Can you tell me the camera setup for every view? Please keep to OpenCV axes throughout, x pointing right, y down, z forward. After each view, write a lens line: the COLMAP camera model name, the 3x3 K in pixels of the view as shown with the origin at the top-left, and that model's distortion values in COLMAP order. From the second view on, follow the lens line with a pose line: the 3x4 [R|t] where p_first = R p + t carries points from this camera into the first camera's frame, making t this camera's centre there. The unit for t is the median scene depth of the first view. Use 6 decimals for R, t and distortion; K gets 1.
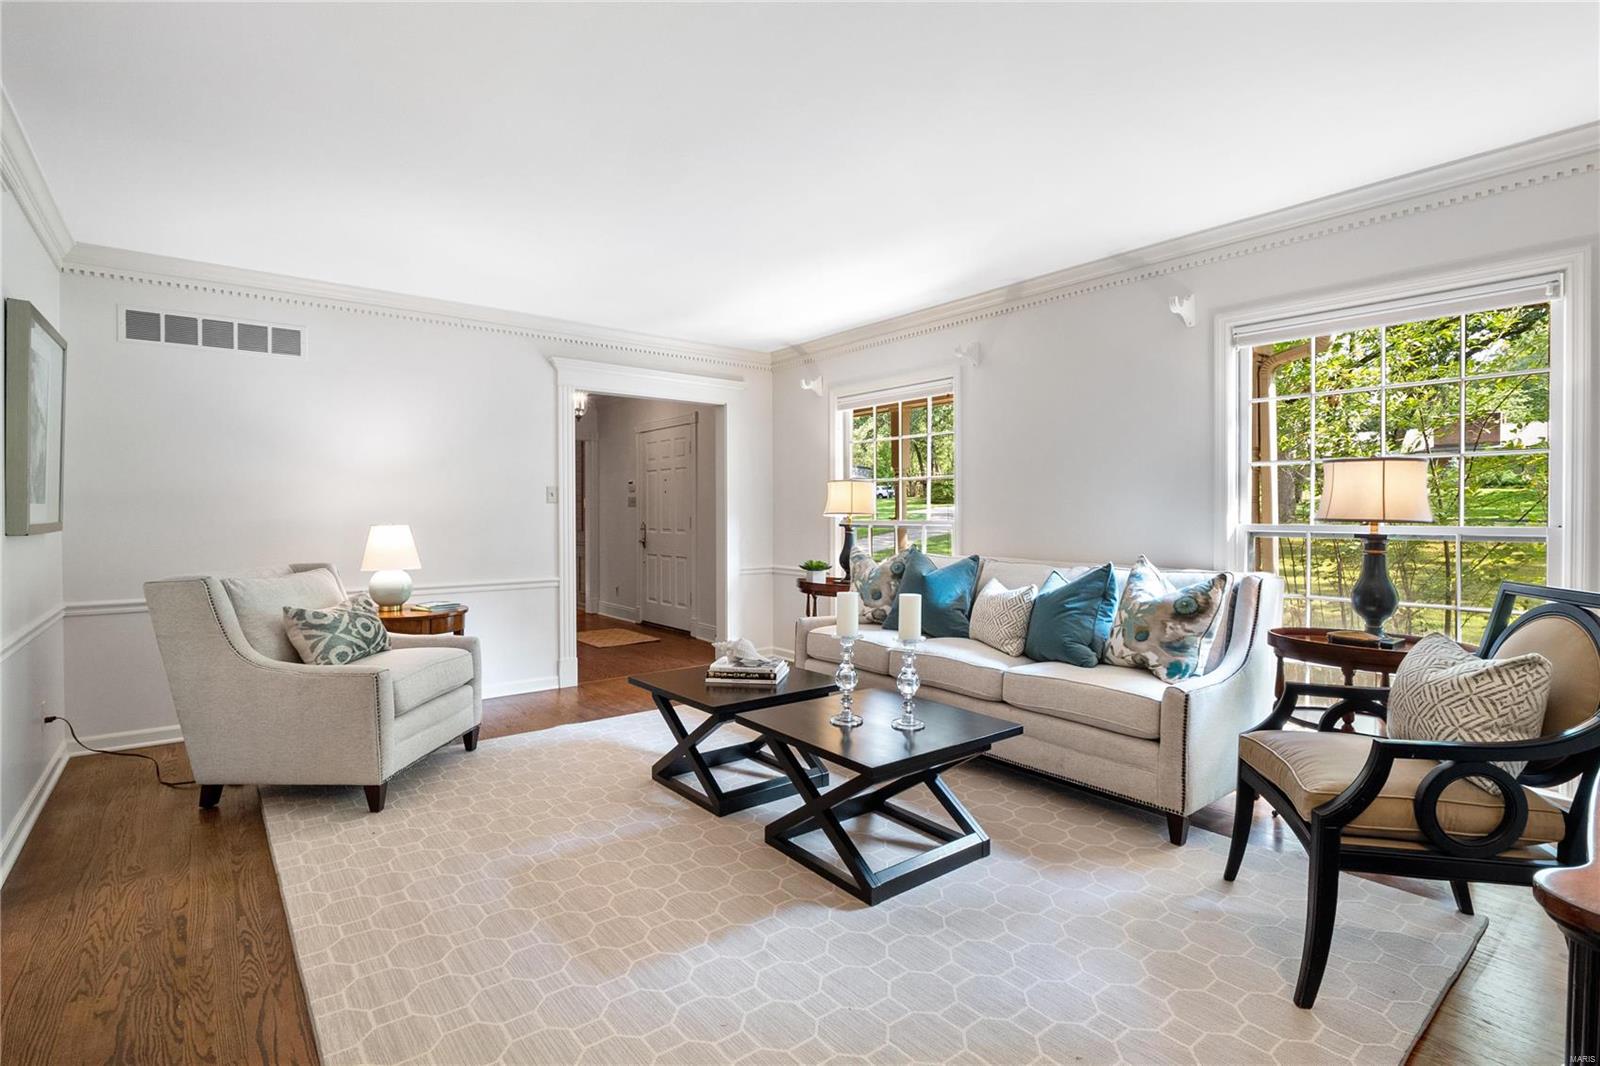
lens RADIAL K [[757.8, 0, 801.9], [0, 757.8, 502.3], [0, 0, 1]] dist [0.088880, 0.000054]
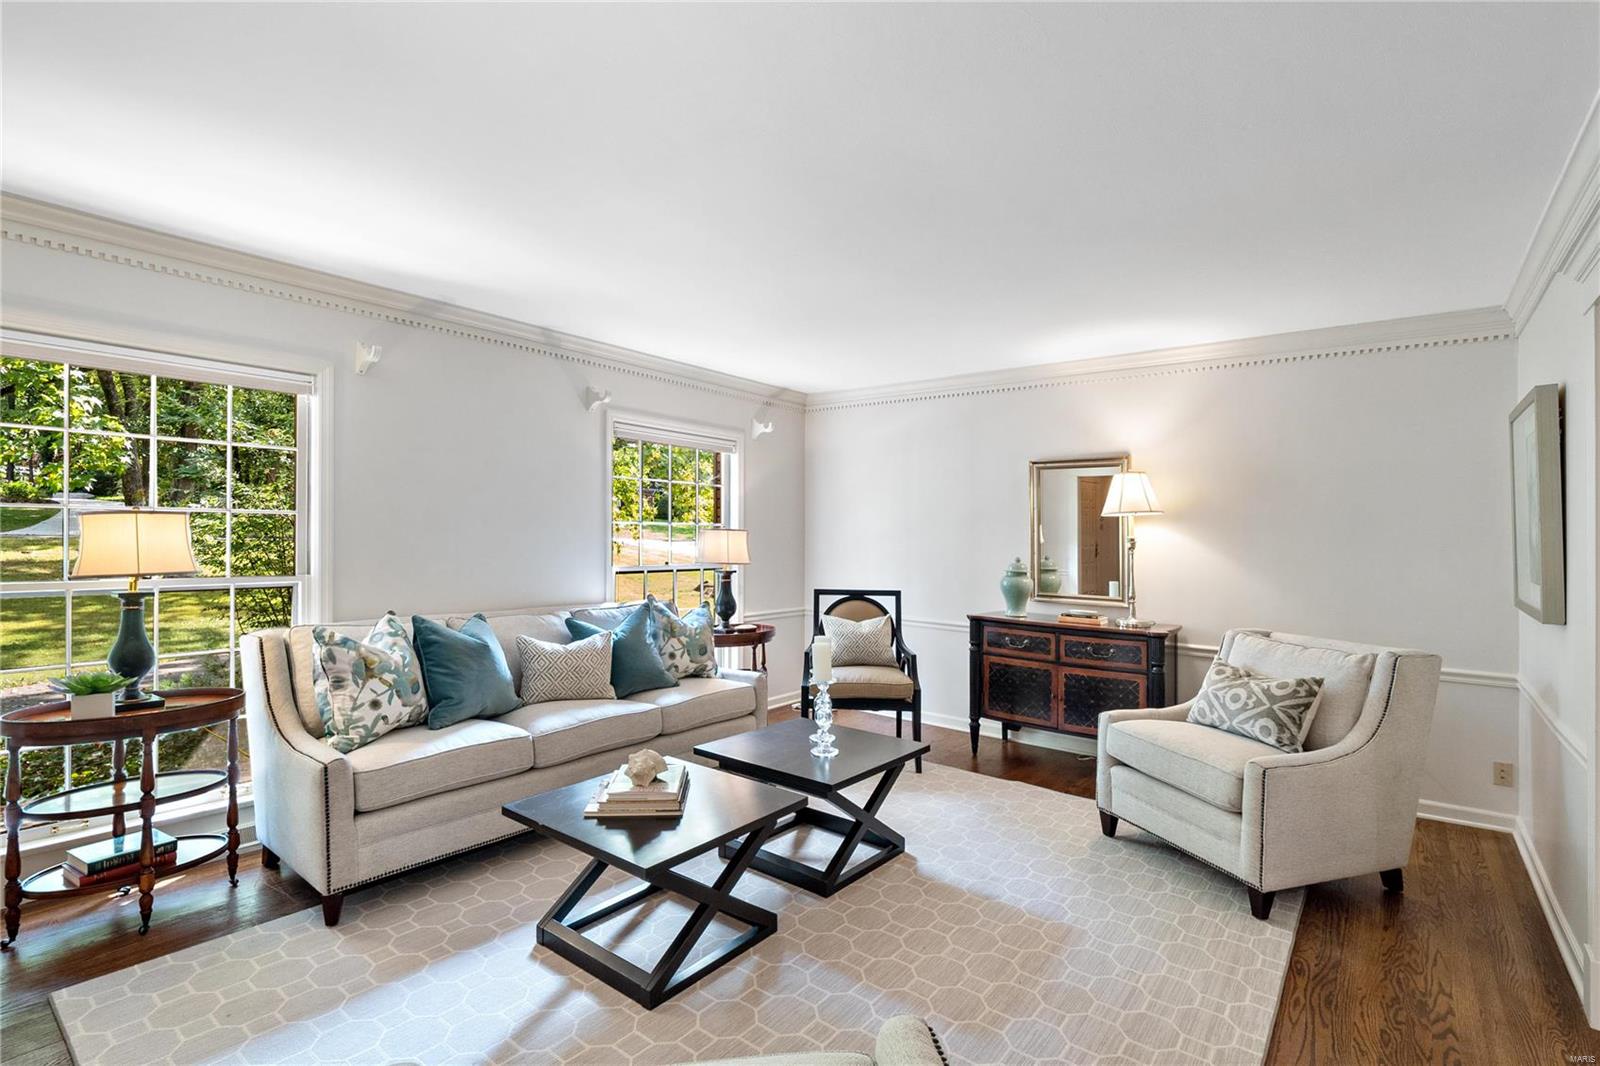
lens RADIAL K [[752.8, 0, 810.3], [0, 752.8, 500.8], [0, 0, 1]] dist [-0.020774, -0.000820]
pose [[-0.230963, 0.069857, 0.970452, -1.017719], [0.008694, 0.997528, -0.069737, 0.006714], [-0.972924, -0.007670, -0.230999, 1.274322]]
